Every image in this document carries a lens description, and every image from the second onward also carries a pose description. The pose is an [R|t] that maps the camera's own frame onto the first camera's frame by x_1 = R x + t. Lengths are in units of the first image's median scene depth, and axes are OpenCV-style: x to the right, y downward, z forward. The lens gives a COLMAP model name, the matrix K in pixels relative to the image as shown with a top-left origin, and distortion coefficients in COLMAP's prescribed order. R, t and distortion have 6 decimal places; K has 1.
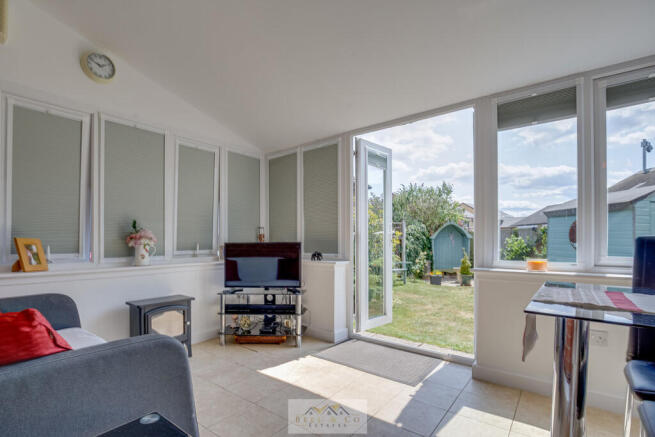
lens RADIAL K [[315.5, 0, 328.9], [0, 315.5, 238.2], [0, 0, 1]] dist [-0.004391, -0.000063]
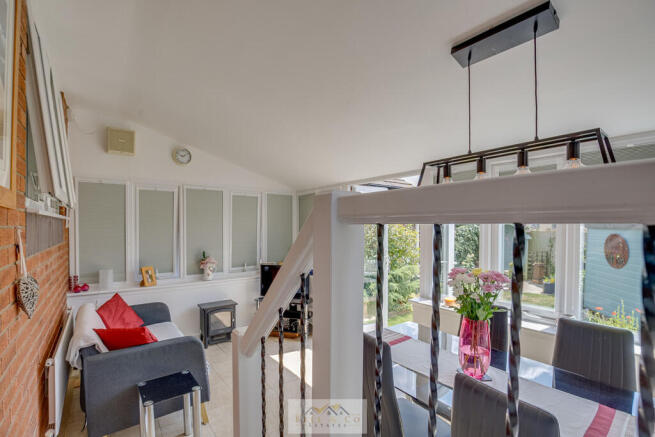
lens RADIAL K [[317.8, 0, 326.0], [0, 317.8, 228.1], [0, 0, 1]] dist [-0.000559, -0.000170]
pose [[0.965951, 0.001416, -0.258720, 0.384813], [0.003029, 0.999855, 0.016783, -0.199964], [0.258706, -0.016996, 0.965807, -0.370842]]
